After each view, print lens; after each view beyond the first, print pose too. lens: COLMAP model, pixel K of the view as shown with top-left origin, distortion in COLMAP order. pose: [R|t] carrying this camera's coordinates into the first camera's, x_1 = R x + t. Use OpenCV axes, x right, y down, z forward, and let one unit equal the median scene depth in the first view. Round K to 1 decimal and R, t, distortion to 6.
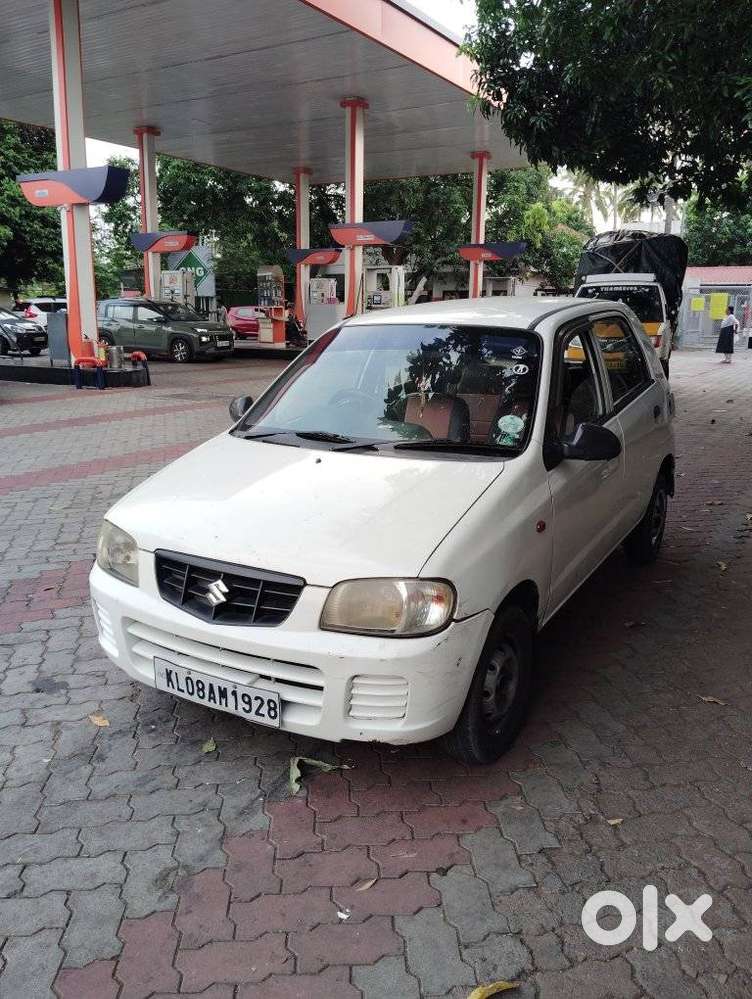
lens RADIAL K [[810.2, 0, 374.5], [0, 810.2, 507.4], [0, 0, 1]] dist [0.087741, -0.169886]
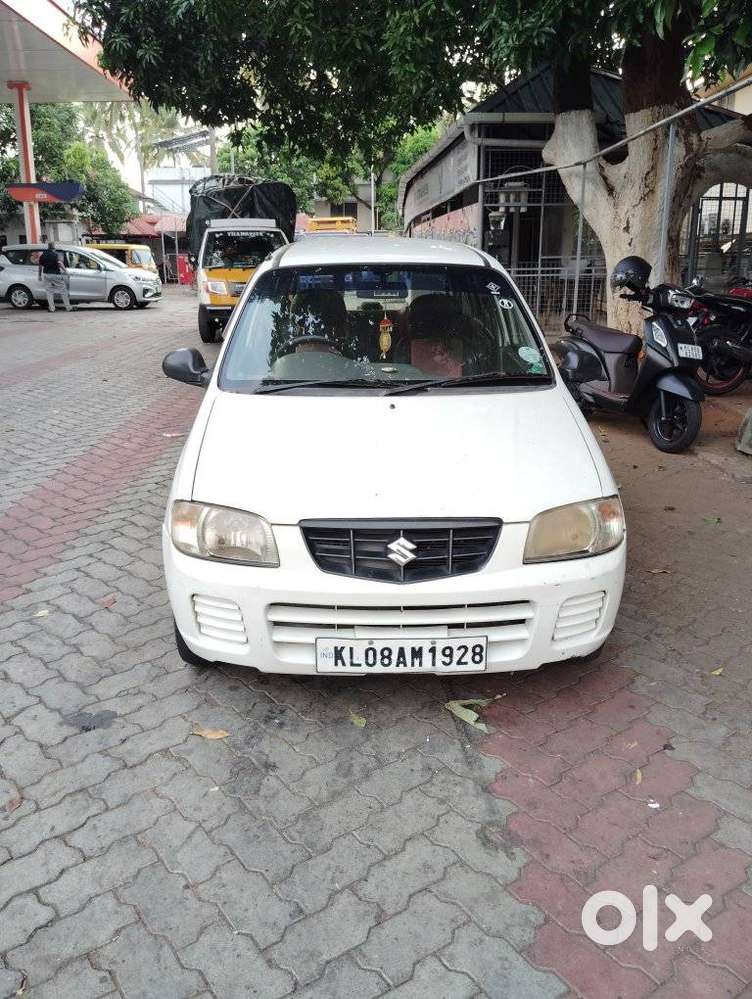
lens RADIAL K [[812.4, 0, 375.5], [0, 812.4, 510.8], [0, 0, 1]] dist [0.075579, -0.154120]
pose [[0.849403, -0.163599, 0.501747, -0.598971], [0.132014, 0.986378, 0.098131, -0.032783], [-0.510967, -0.017115, 0.859430, 0.182947]]
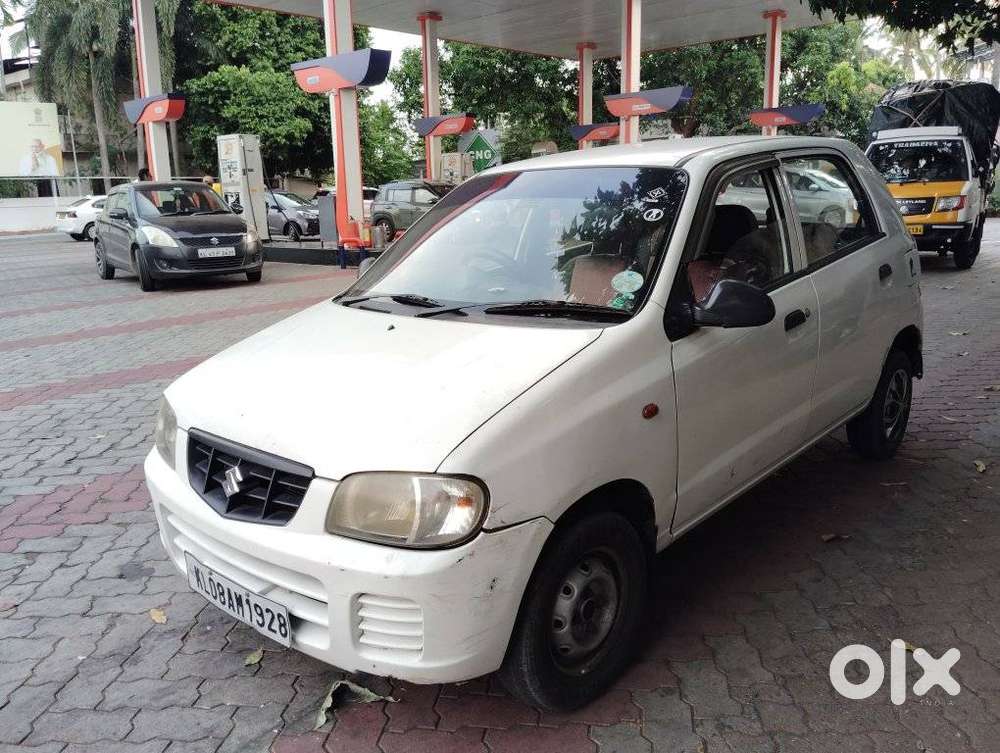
lens RADIAL K [[813.2, 0, 492.1], [0, 813.2, 380.6], [0, 0, 1]] dist [0.075579, -0.154120]
pose [[0.976221, 0.013324, -0.216367, 0.220791], [-0.015327, 0.999854, -0.007583, 0.002436], [0.216234, 0.010719, 0.976283, 0.199220]]
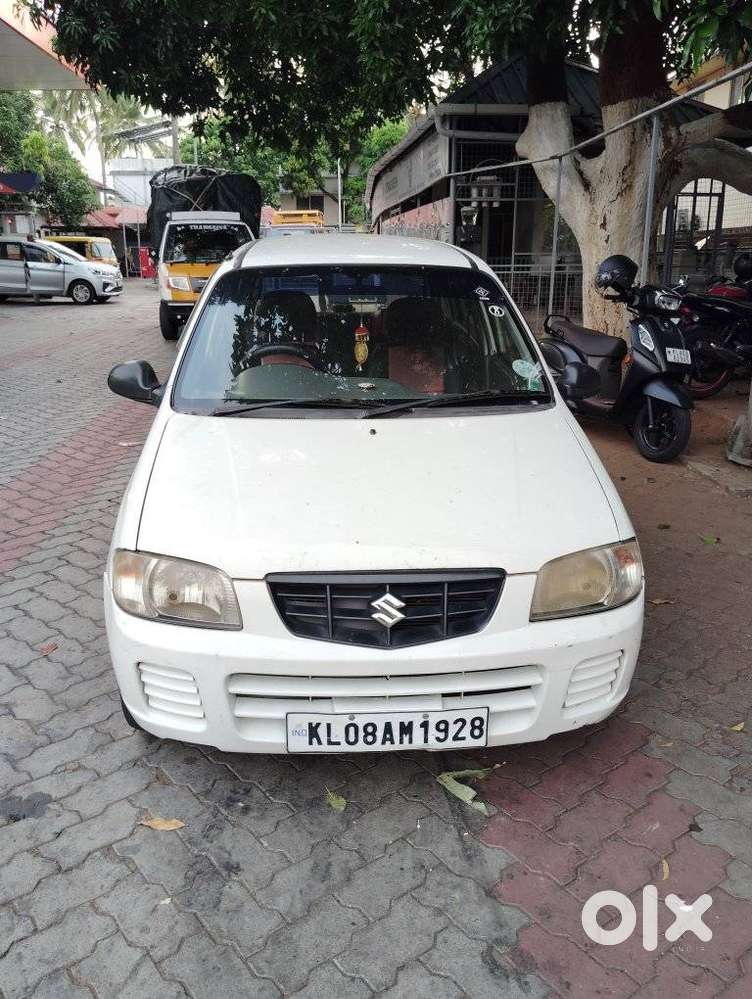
lens RADIAL K [[812.4, 0, 375.5], [0, 812.4, 510.8], [0, 0, 1]] dist [0.075579, -0.154120]
pose [[0.828119, -0.172635, 0.533307, -0.534945], [0.134350, 0.984791, 0.110165, -0.069647], [-0.544214, -0.019580, 0.838718, 0.300741]]
